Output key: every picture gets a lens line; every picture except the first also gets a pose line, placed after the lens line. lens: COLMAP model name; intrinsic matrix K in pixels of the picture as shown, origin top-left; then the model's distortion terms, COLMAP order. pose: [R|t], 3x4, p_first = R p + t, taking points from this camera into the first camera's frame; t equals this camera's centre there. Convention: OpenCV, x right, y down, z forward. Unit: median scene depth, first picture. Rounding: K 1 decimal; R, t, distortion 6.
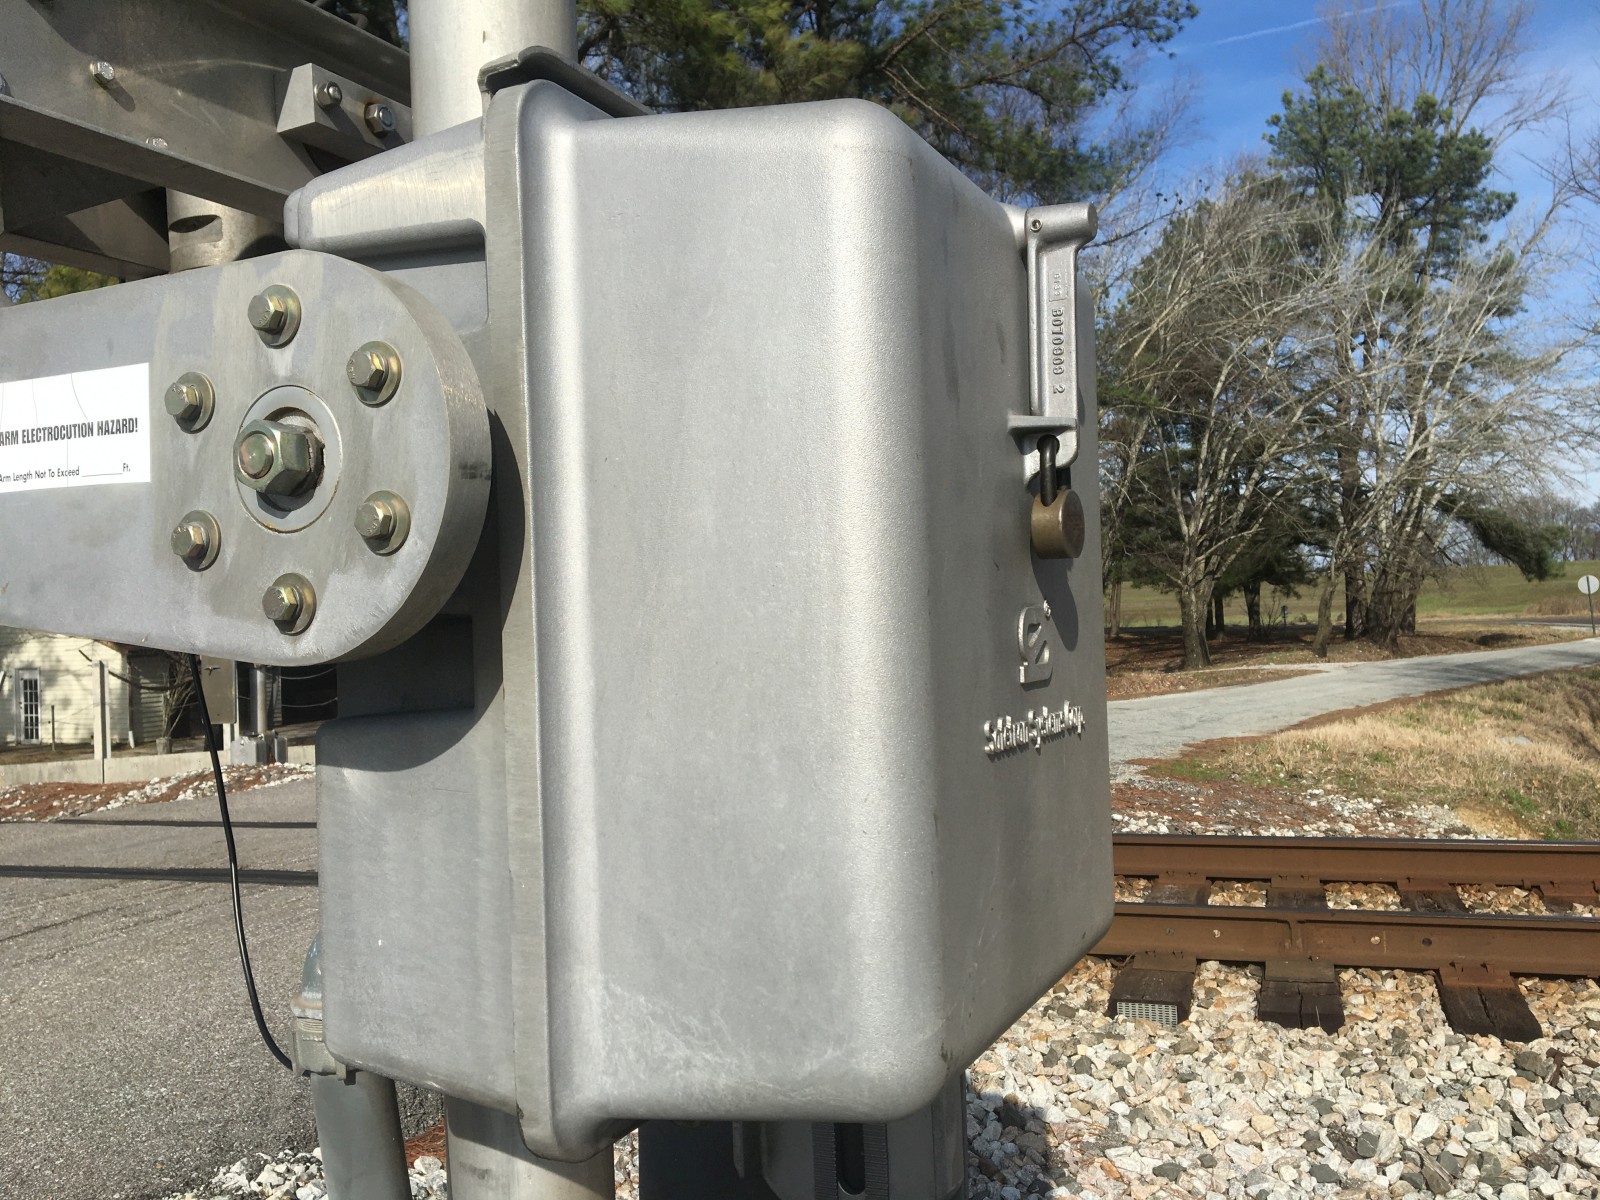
lens RADIAL K [[1366.1, 0, 755.2], [0, 1366.1, 604.5], [0, 0, 1]] dist [0.118038, -0.154709]
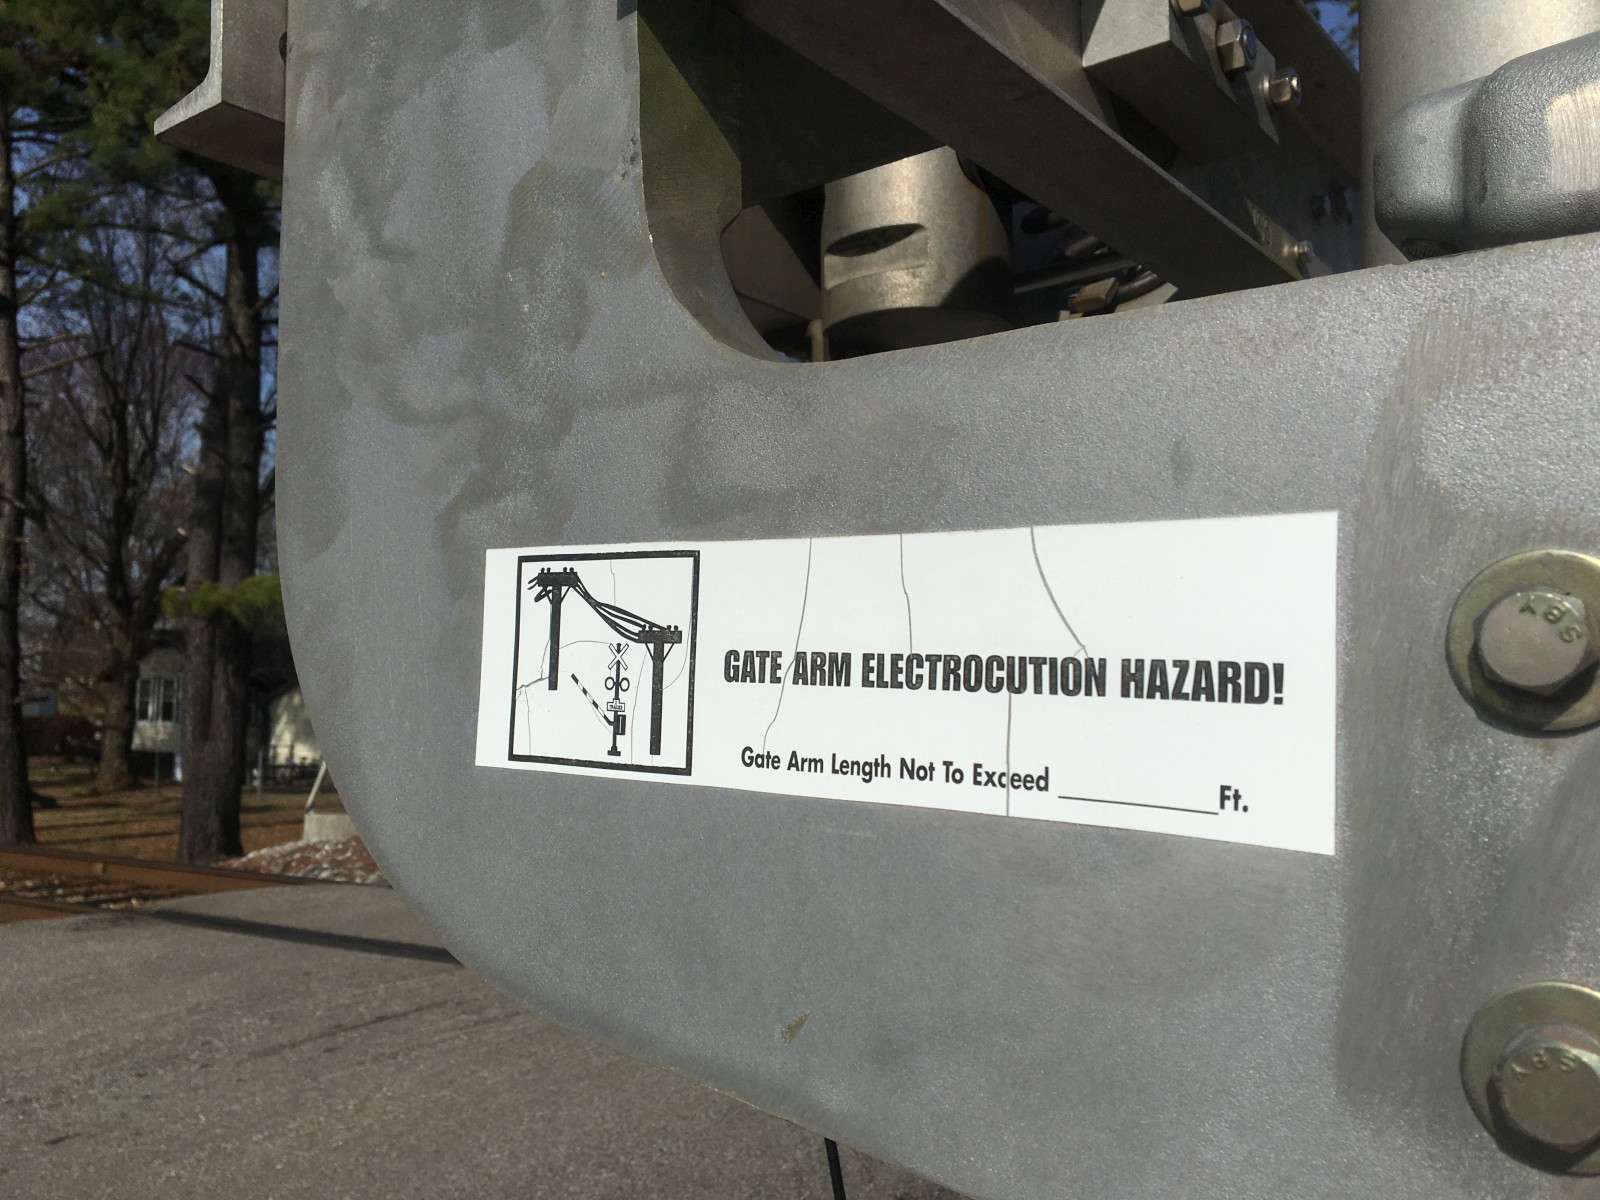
lens RADIAL K [[1348.8, 0, 772.6], [0, 1348.8, 598.0], [0, 0, 1]] dist [0.098471, -0.149830]
pose [[0.982321, 0.033775, -0.184130, -0.105985], [-0.044304, 0.997591, -0.053373, -0.026391], [0.181884, 0.060587, 0.981452, 0.132292]]
